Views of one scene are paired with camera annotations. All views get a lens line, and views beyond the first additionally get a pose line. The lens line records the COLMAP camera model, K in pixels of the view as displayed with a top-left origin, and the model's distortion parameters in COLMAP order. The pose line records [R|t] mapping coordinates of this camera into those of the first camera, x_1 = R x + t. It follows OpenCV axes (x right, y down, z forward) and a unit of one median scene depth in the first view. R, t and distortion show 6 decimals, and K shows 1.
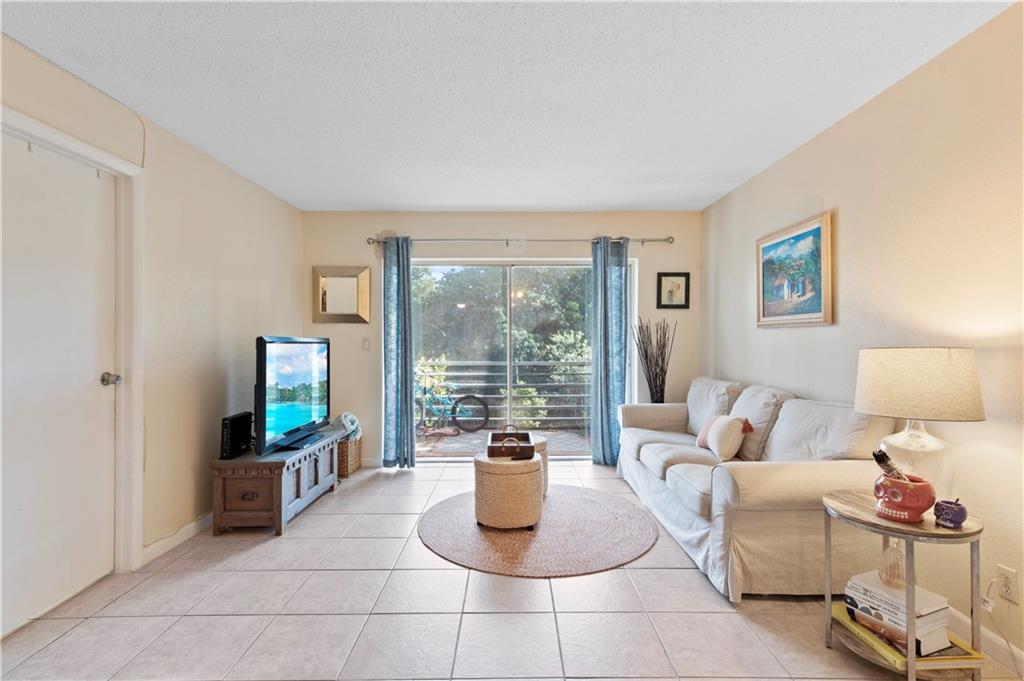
lens RADIAL K [[484.9, 0, 512.9], [0, 484.9, 337.0], [0, 0, 1]] dist [0.017258, -0.002093]
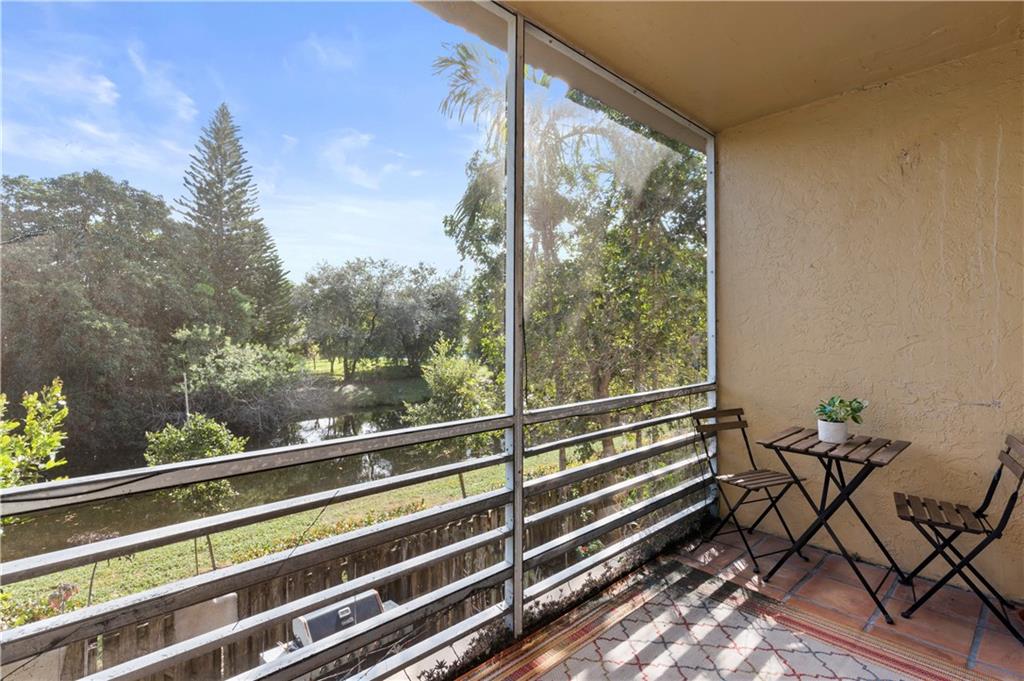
lens RADIAL K [[491.2, 0, 517.2], [0, 491.2, 325.3], [0, 0, 1]] dist [0.011809, -0.001631]
pose [[0.732880, 0.013357, 0.680227, -0.366709], [-0.002793, 0.999858, -0.016625, 0.002202], [-0.680352, 0.010284, 0.732813, 1.304103]]
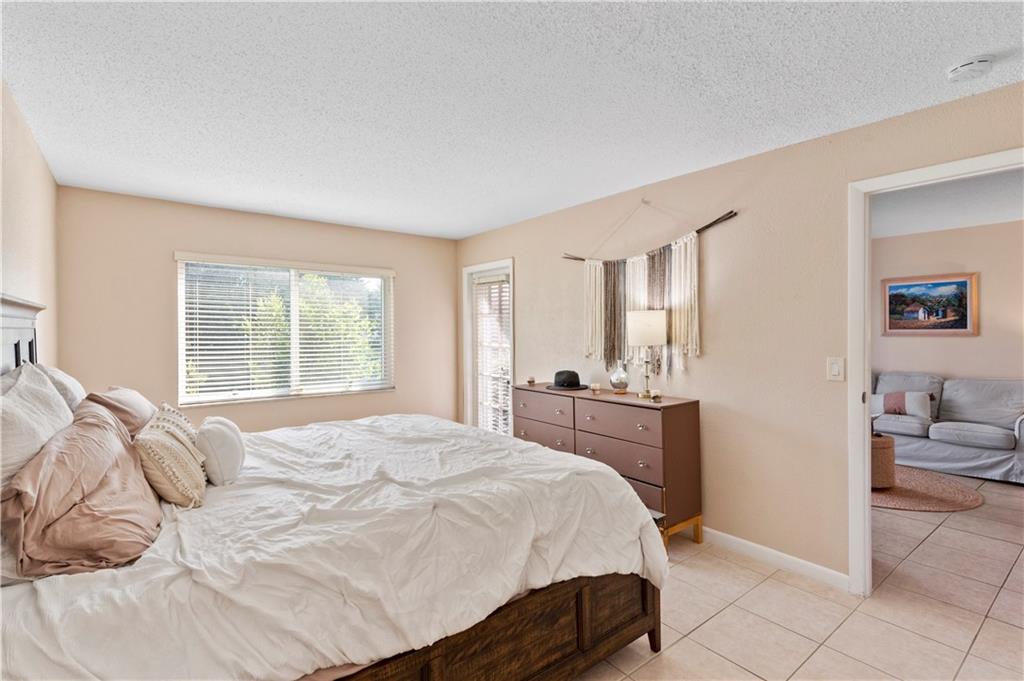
lens RADIAL K [[478.5, 0, 512.8], [0, 478.5, 336.4], [0, 0, 1]] dist [-0.002348, -0.000589]
pose [[0.786170, -0.005651, 0.617984, -1.261413], [0.001059, 0.999969, 0.007796, -0.026692], [-0.618009, -0.005474, 0.786152, 0.464485]]
